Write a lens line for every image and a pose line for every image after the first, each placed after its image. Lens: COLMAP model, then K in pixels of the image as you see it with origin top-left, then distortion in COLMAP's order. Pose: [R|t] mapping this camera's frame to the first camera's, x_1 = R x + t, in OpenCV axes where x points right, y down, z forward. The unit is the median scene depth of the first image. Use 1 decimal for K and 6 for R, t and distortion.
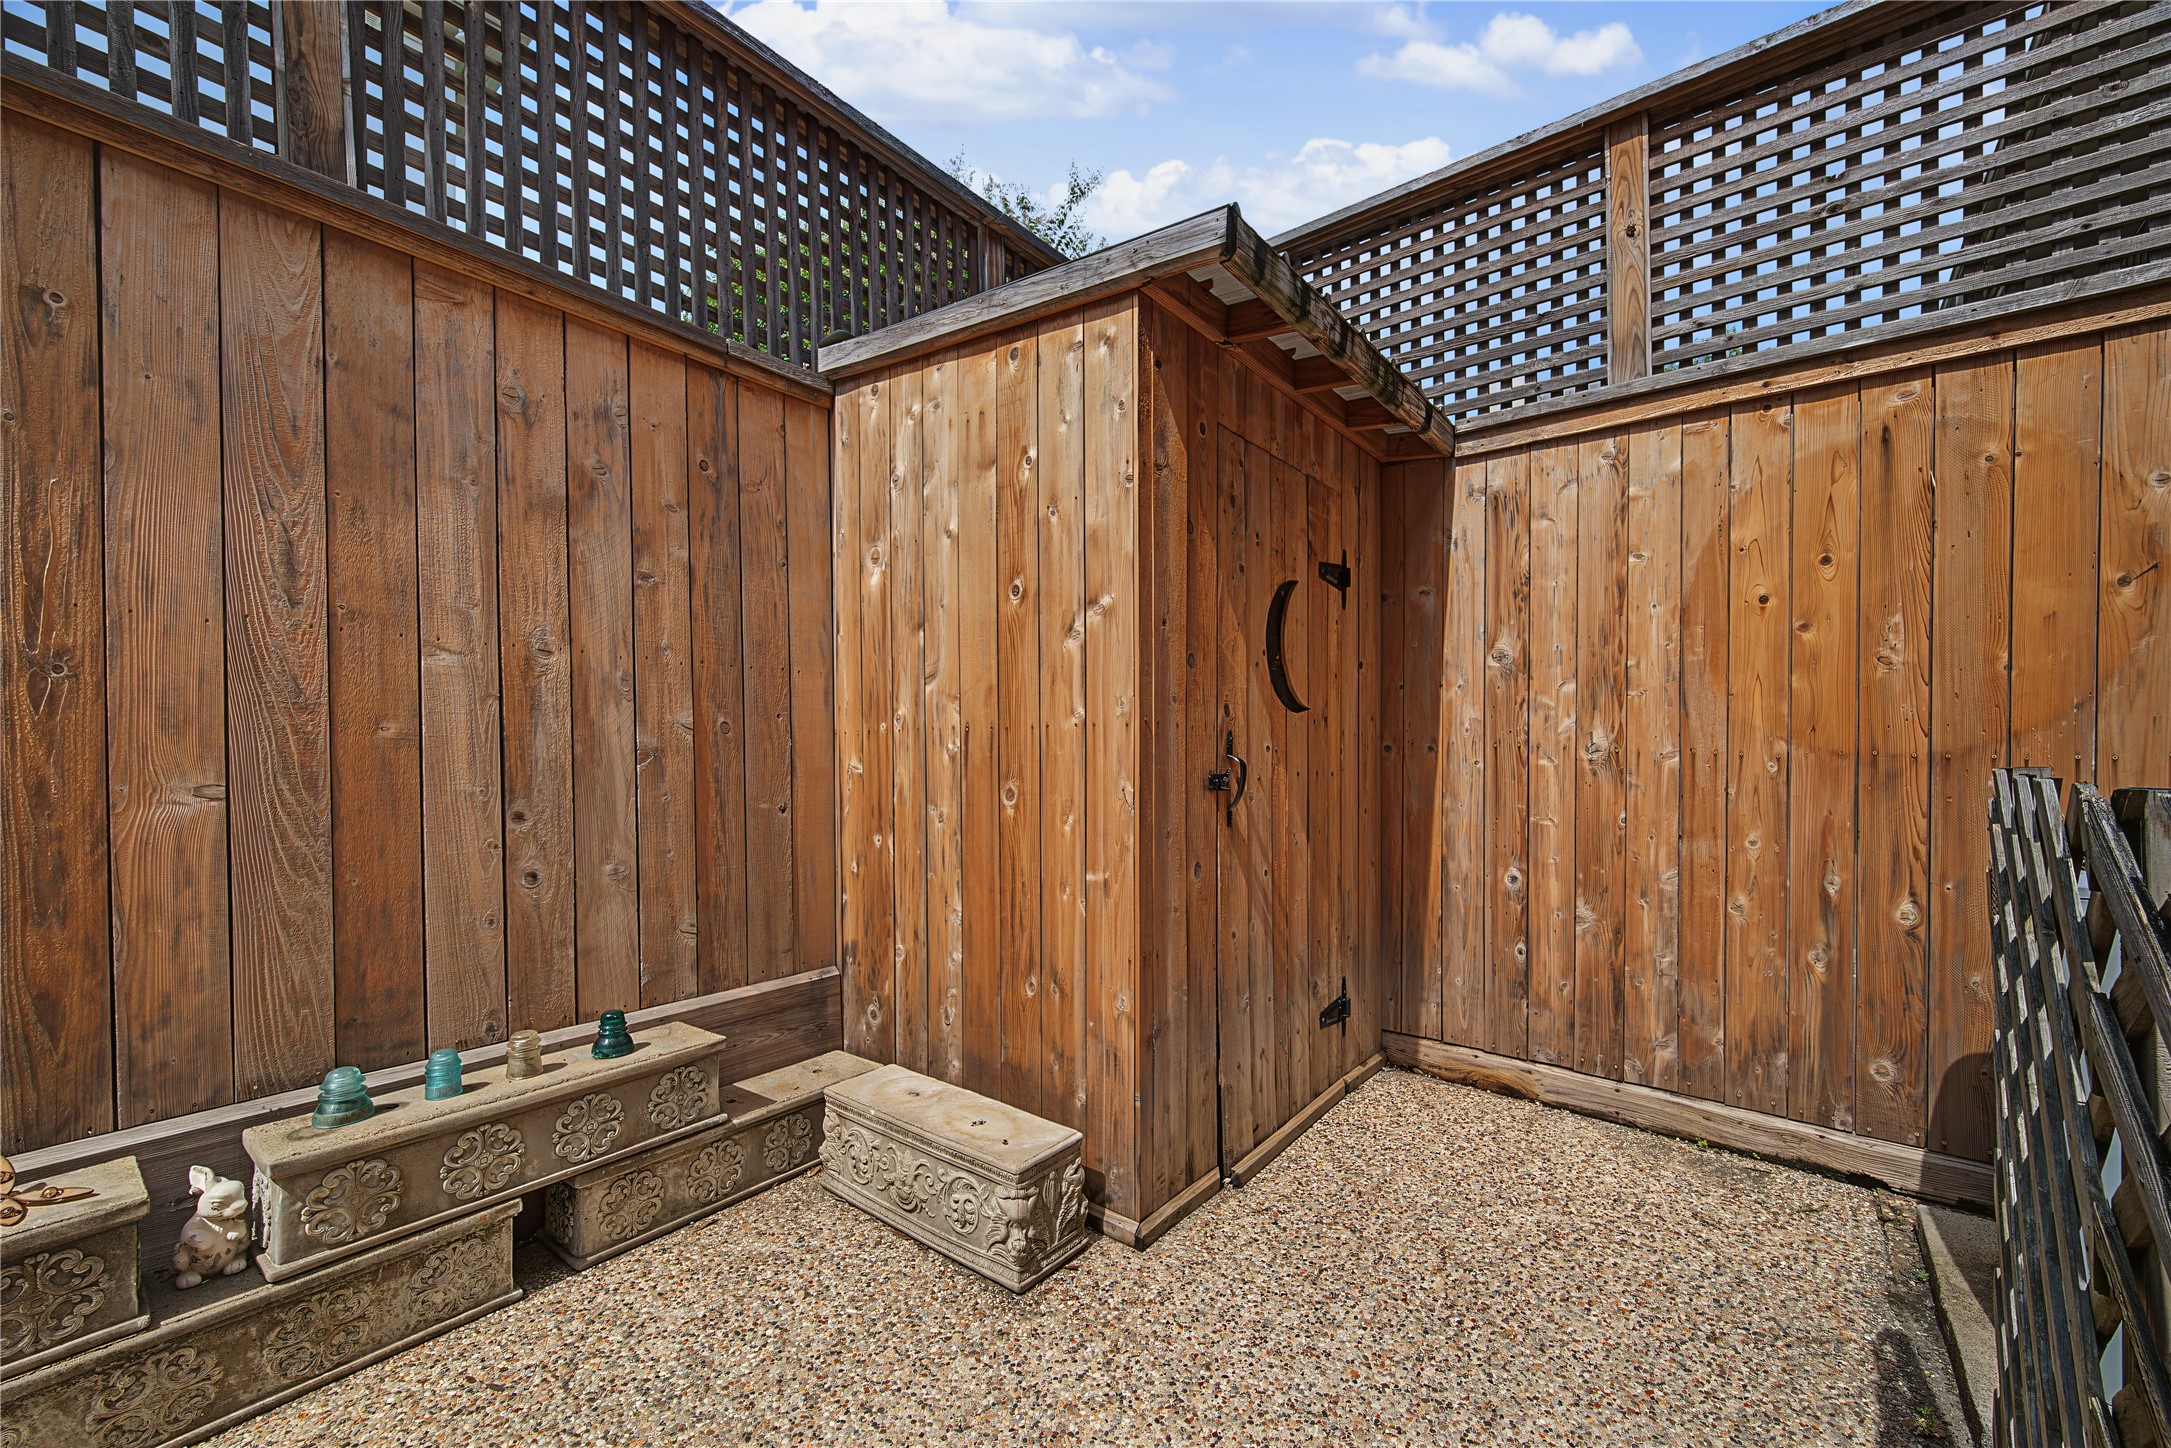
lens RADIAL K [[874.6, 0, 1091.4], [0, 874.6, 778.4], [0, 0, 1]] dist [0.001877, -0.000042]
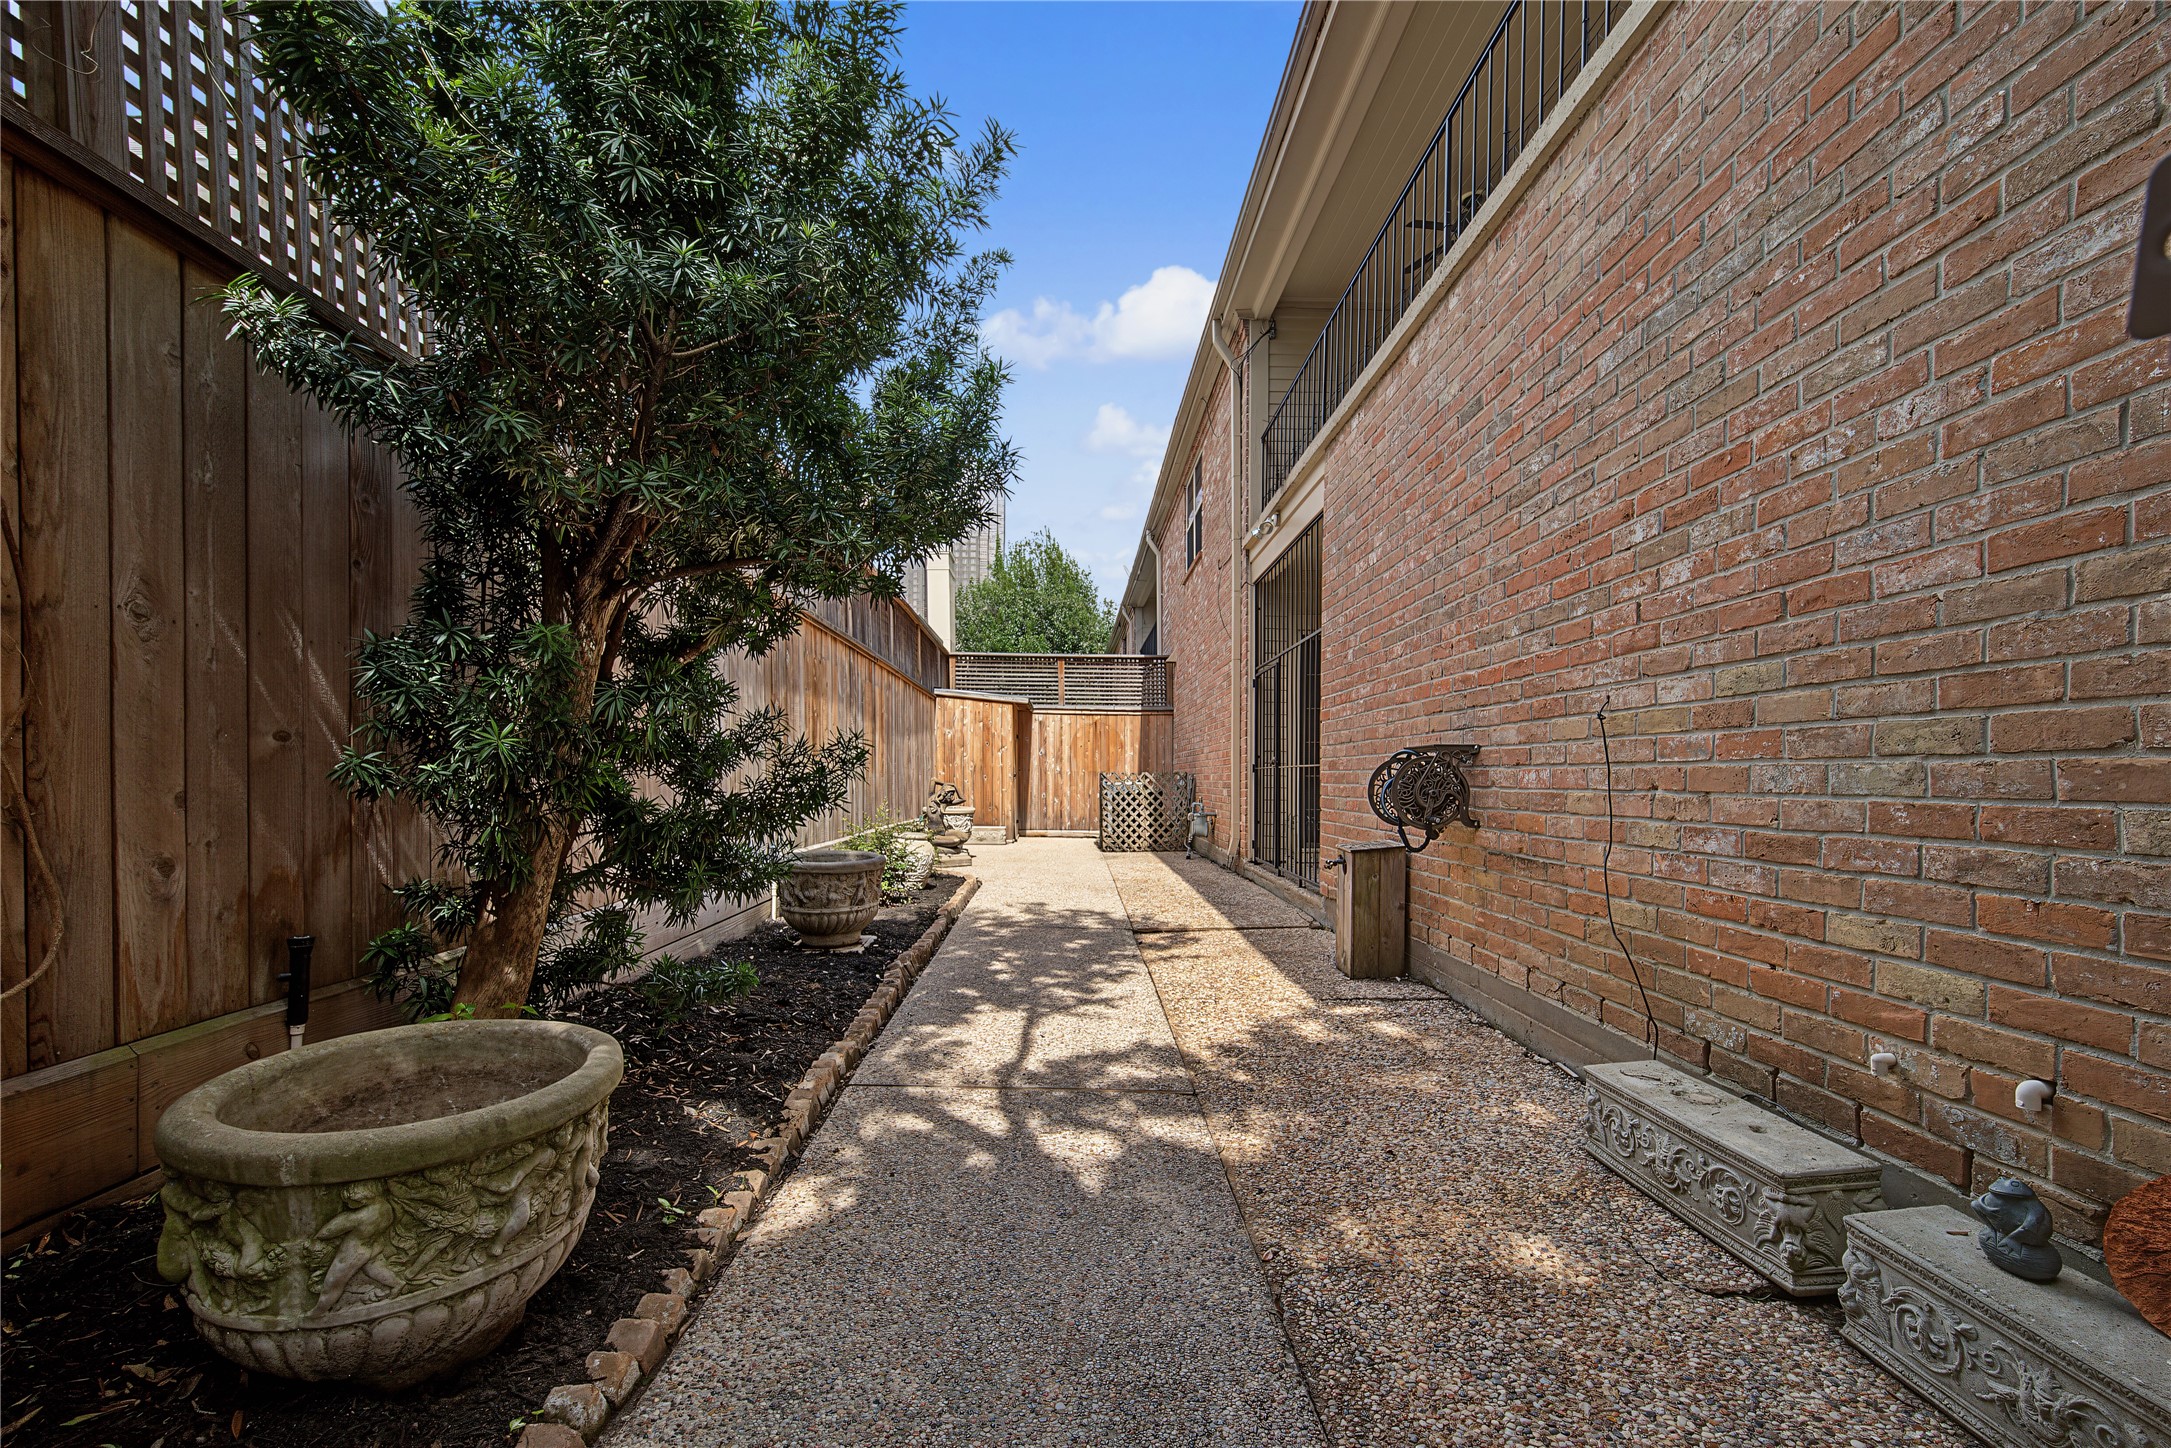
lens RADIAL K [[874.6, 0, 1091.4], [0, 874.6, 778.4], [0, 0, 1]] dist [0.001877, -0.000042]
pose [[0.754086, 0.002182, 0.656772, -2.918689], [0.017016, 0.999594, -0.022859, 0.149155], [-0.656555, 0.028414, 0.753743, -3.336880]]
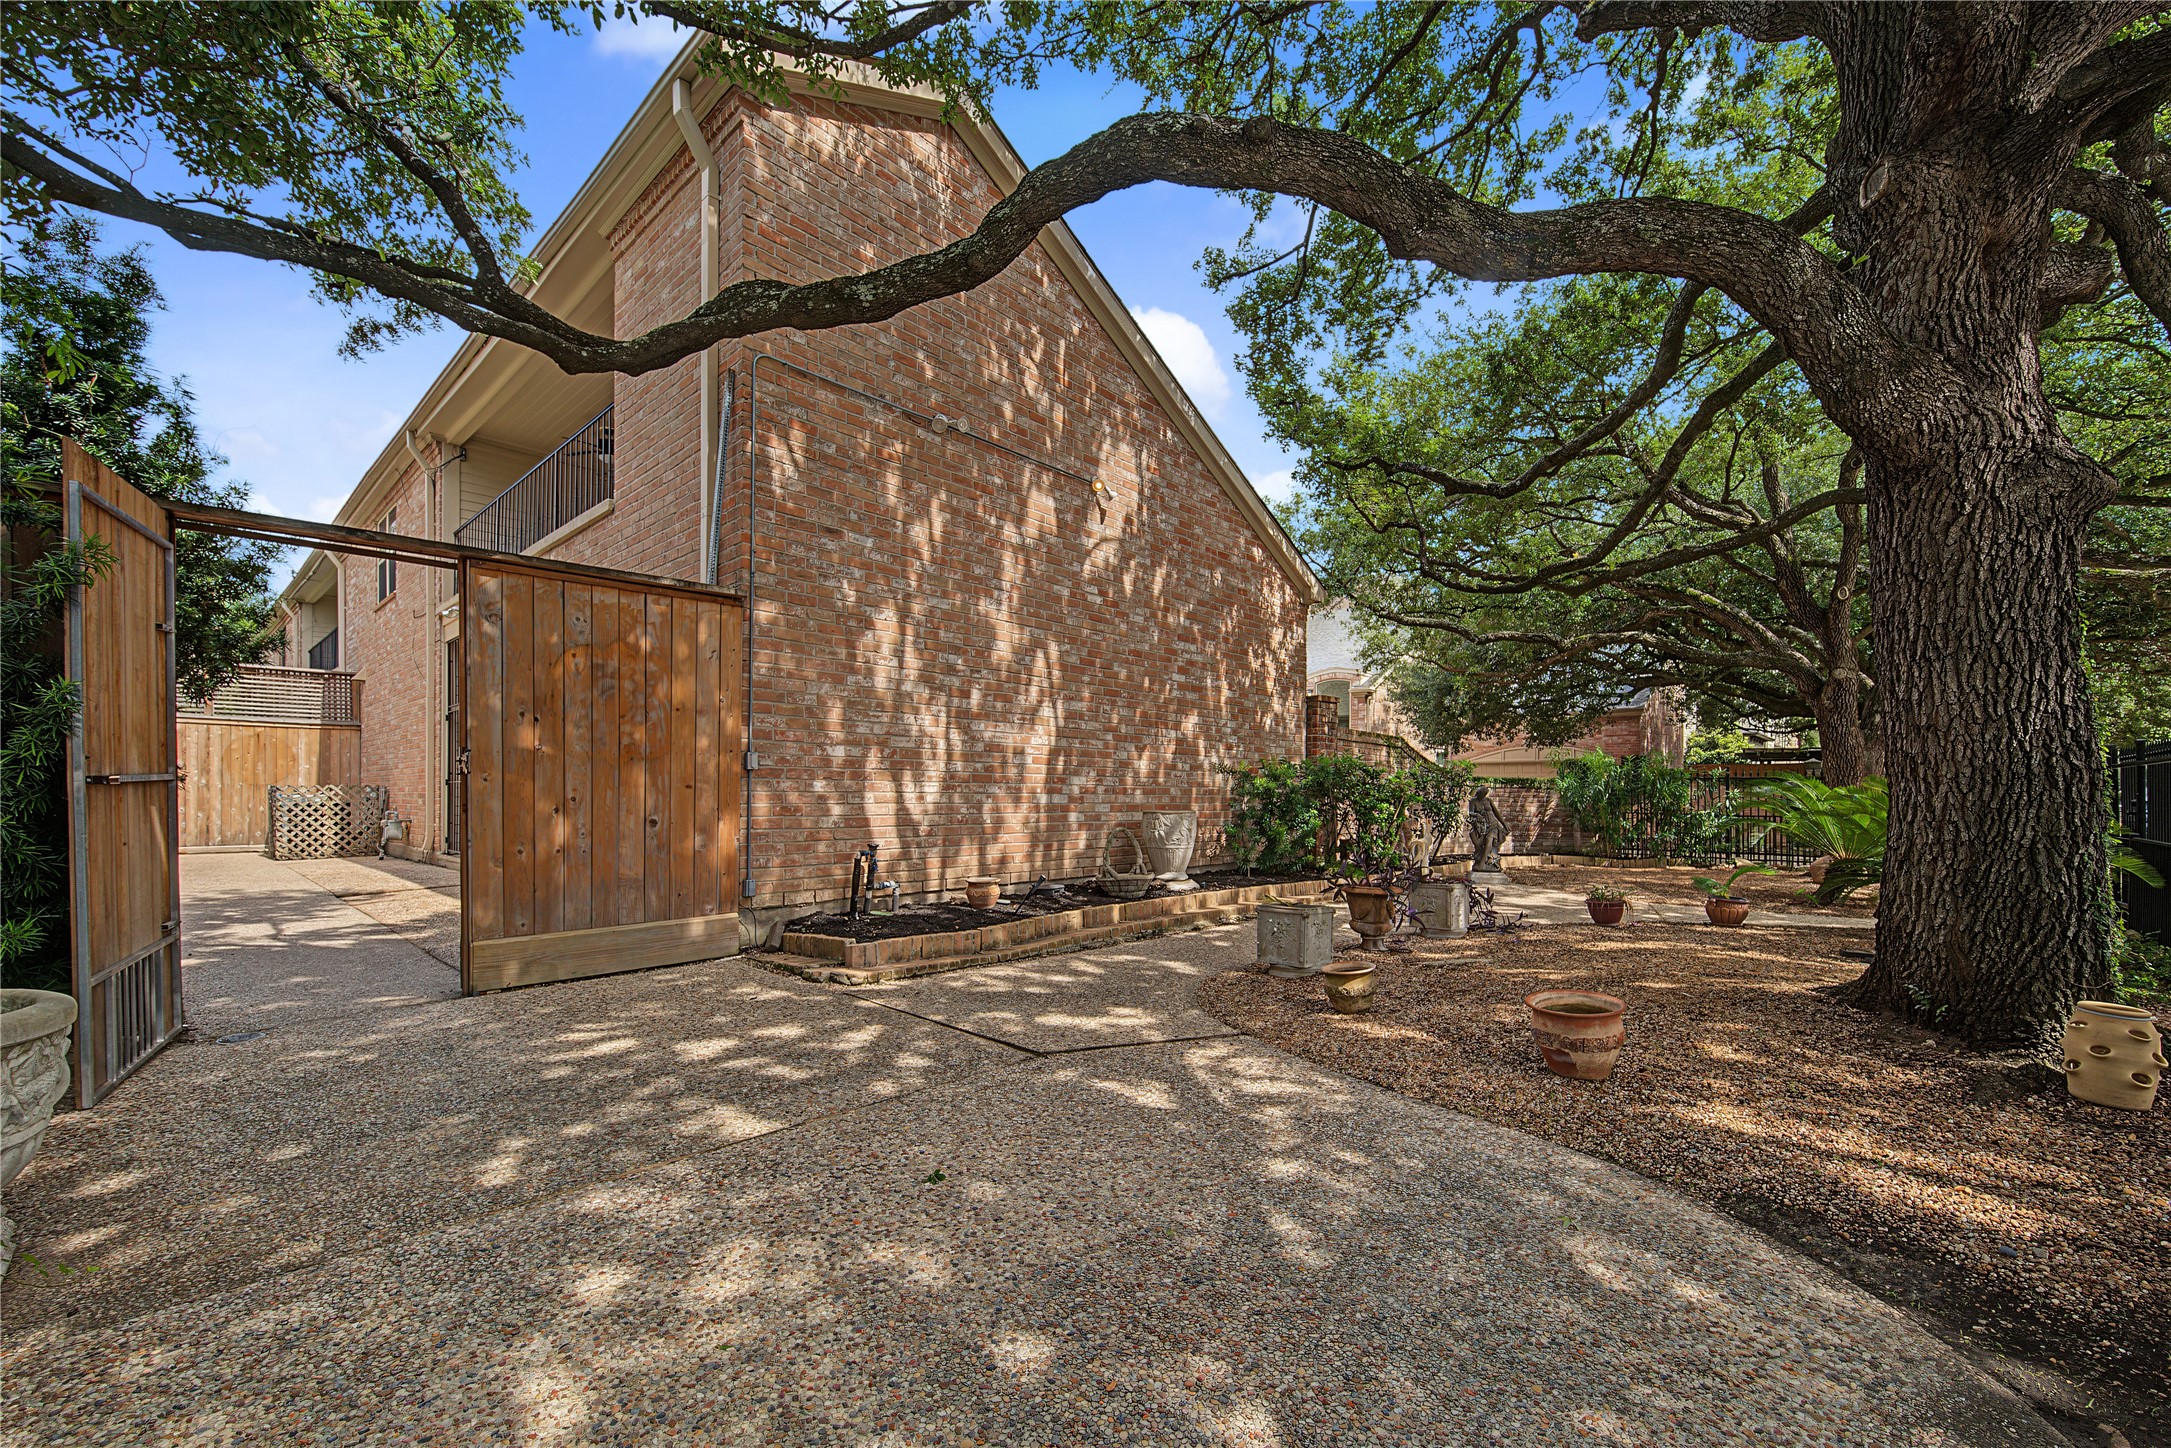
lens RADIAL K [[874.6, 0, 1091.4], [0, 874.6, 778.4], [0, 0, 1]] dist [0.001877, -0.000042]
pose [[0.054851, 0.010748, 0.998437, -4.425807], [0.035960, 0.999272, -0.012733, 0.197286], [-0.997847, 0.036602, 0.054424, -4.659569]]
